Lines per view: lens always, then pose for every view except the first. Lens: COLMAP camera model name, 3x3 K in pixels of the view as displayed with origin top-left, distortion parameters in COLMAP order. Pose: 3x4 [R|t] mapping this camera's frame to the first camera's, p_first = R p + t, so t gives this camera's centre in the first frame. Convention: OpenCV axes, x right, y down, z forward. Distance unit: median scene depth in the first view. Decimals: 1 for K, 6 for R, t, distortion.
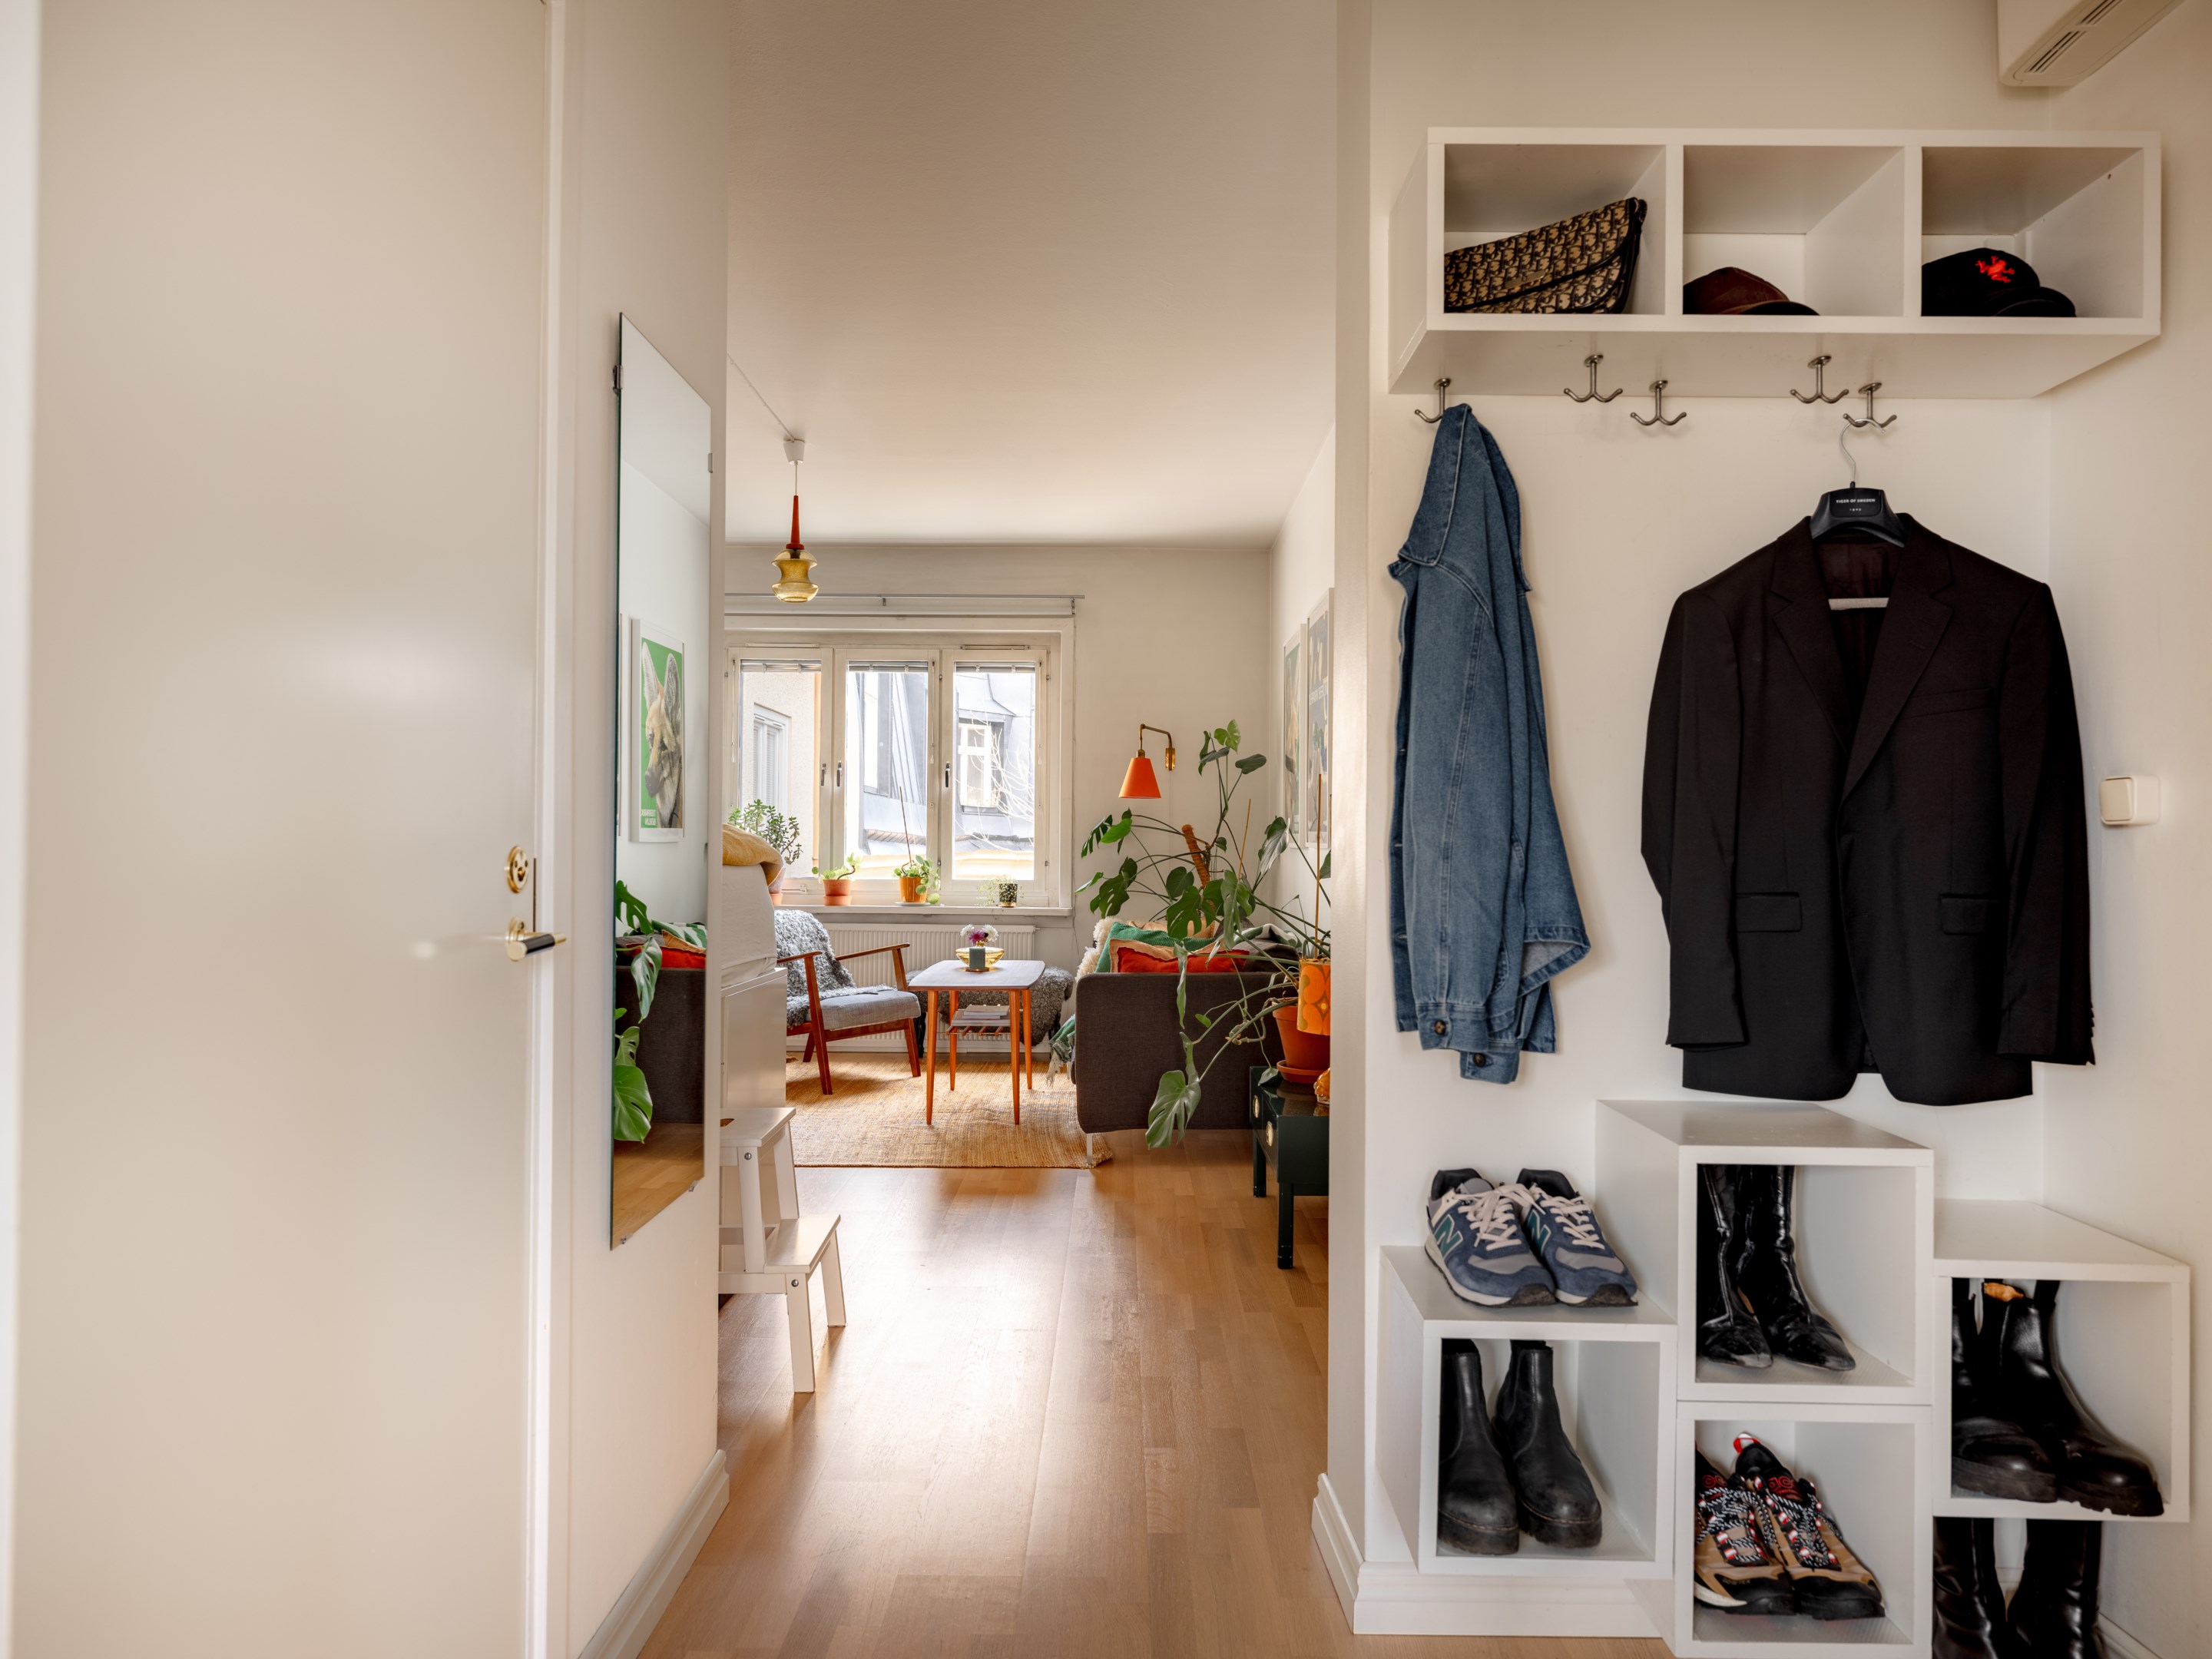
lens RADIAL K [[1427.1, 0, 1132.1], [0, 1427.1, 839.8], [0, 0, 1]] dist [-0.001512, 0.000390]
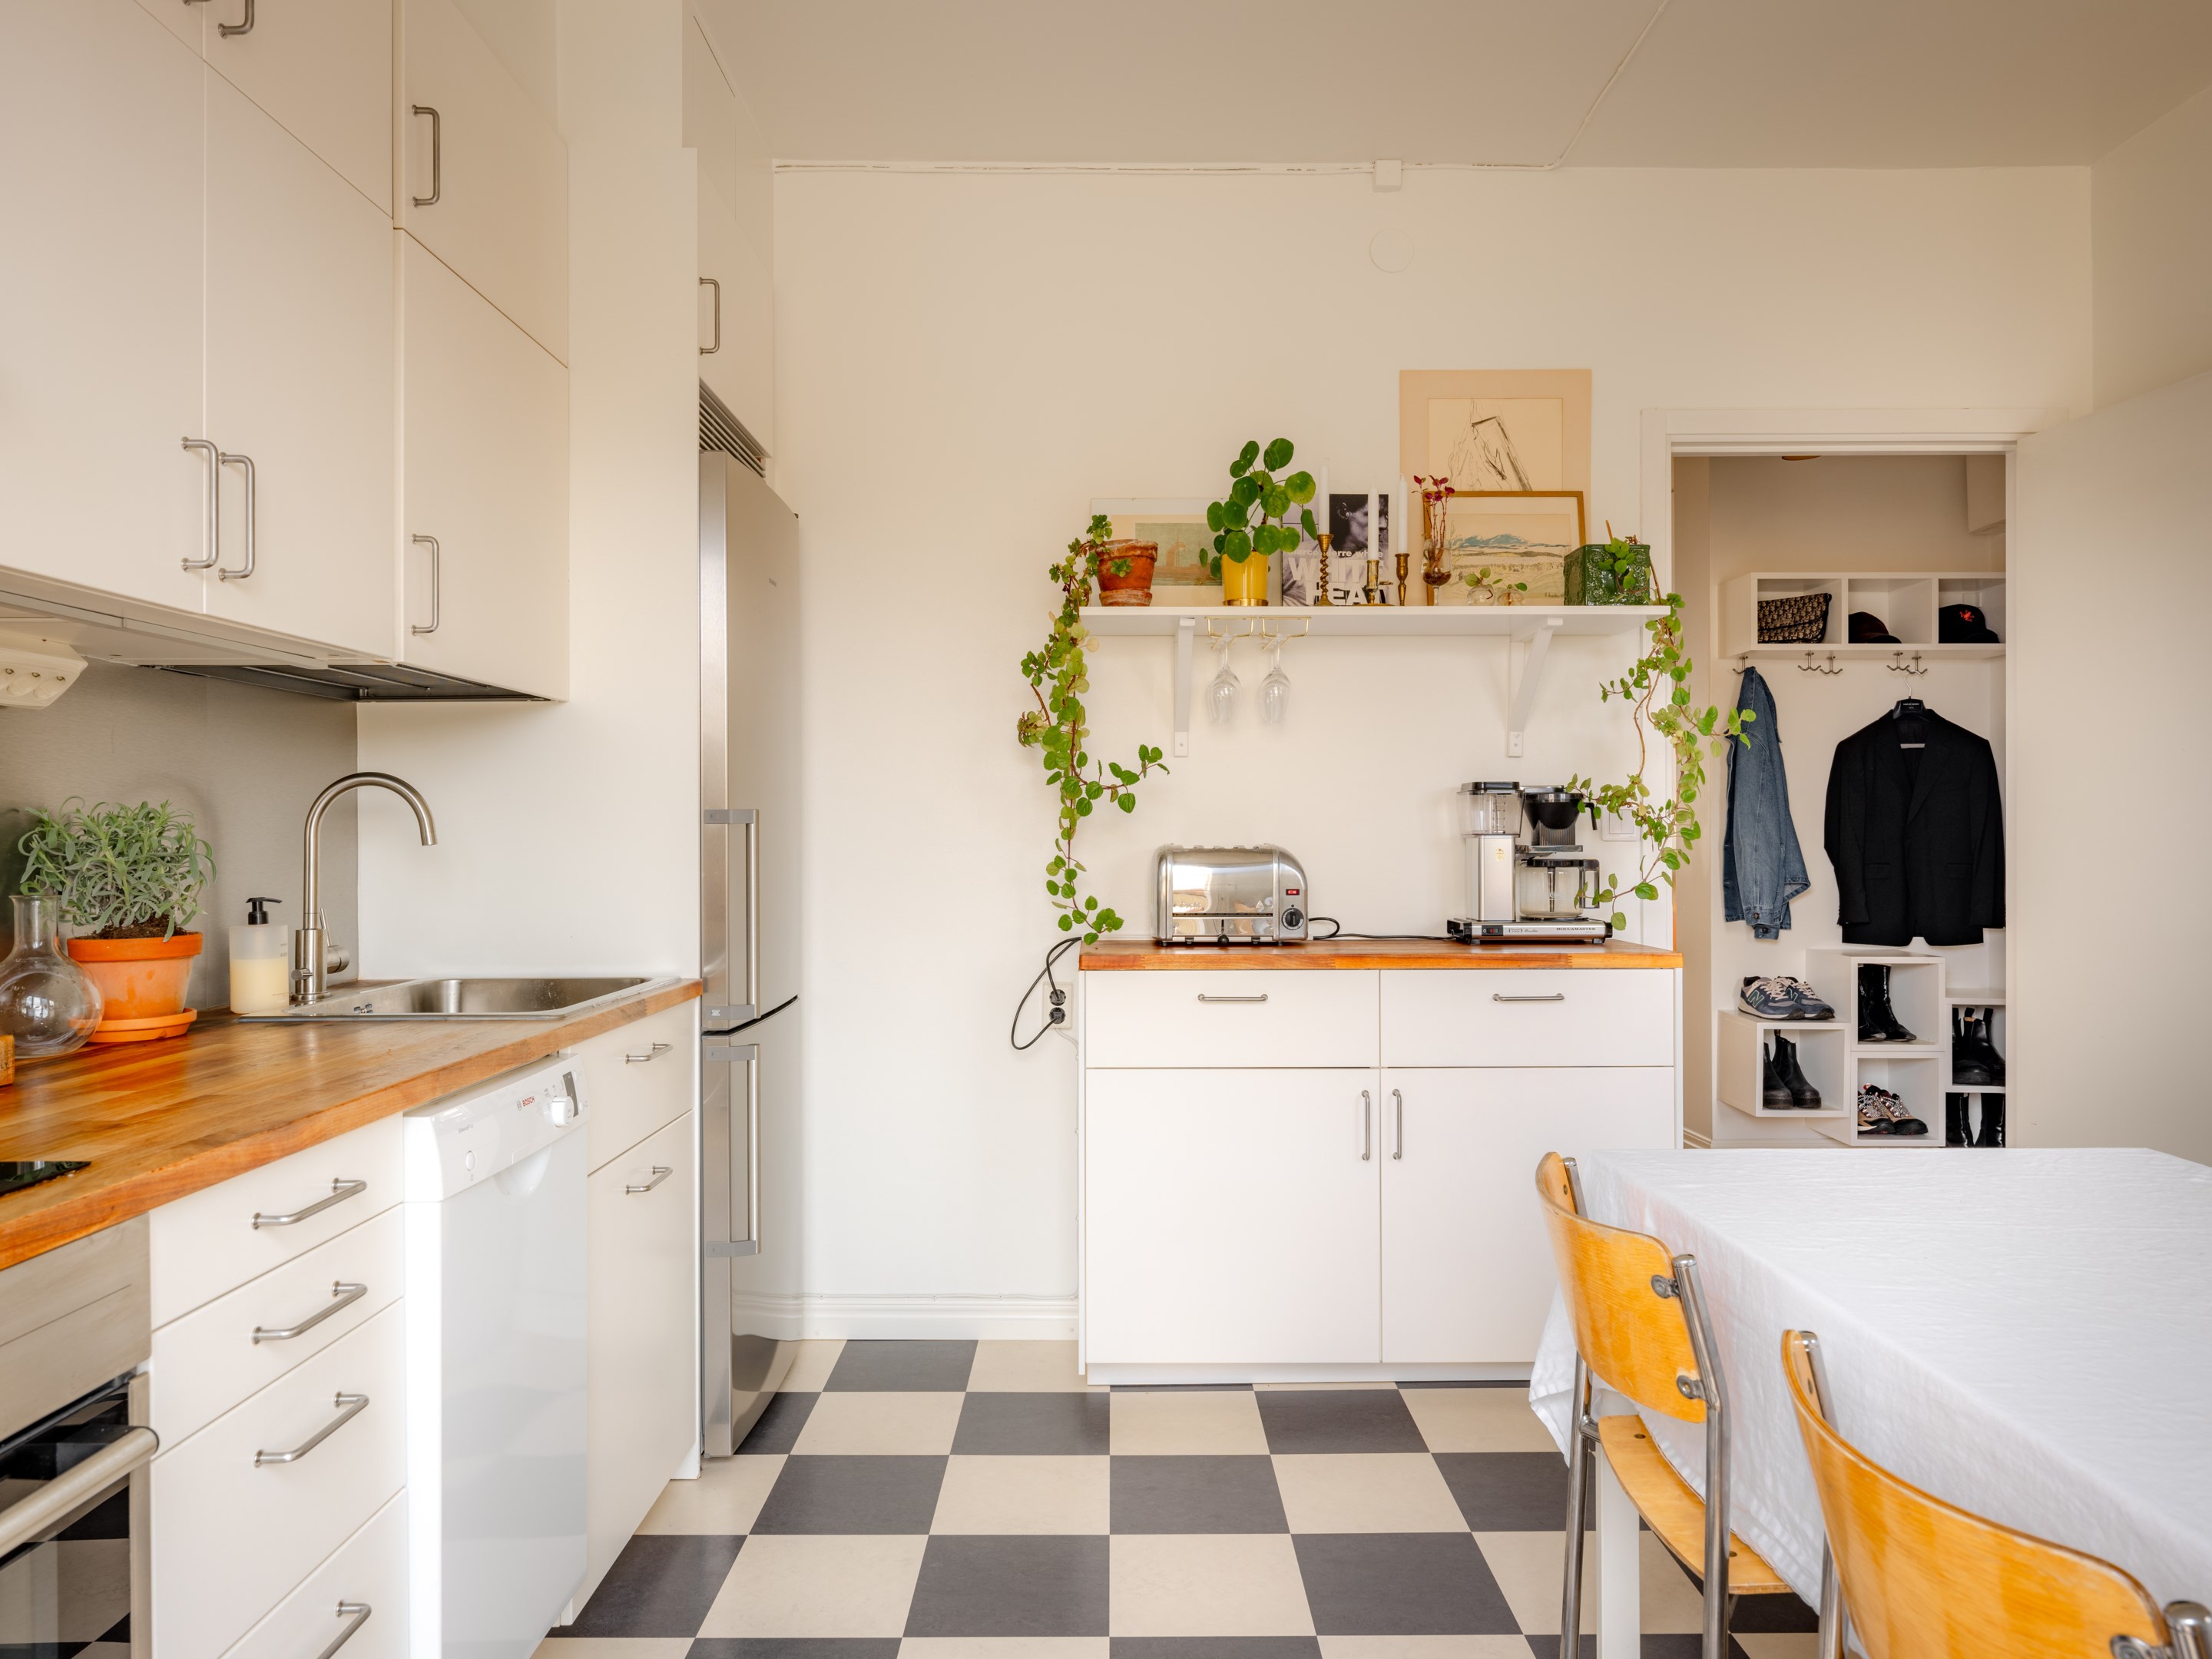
lens RADIAL K [[1427.1, 0, 1145.3], [0, 1427.1, 862.0], [0, 0, 1]] dist [-0.001512, 0.000390]
pose [[0.999868, -0.013167, 0.009505, -0.886967], [0.013049, 0.999839, 0.012351, -0.012809], [-0.009666, -0.012226, 0.999879, -1.531511]]
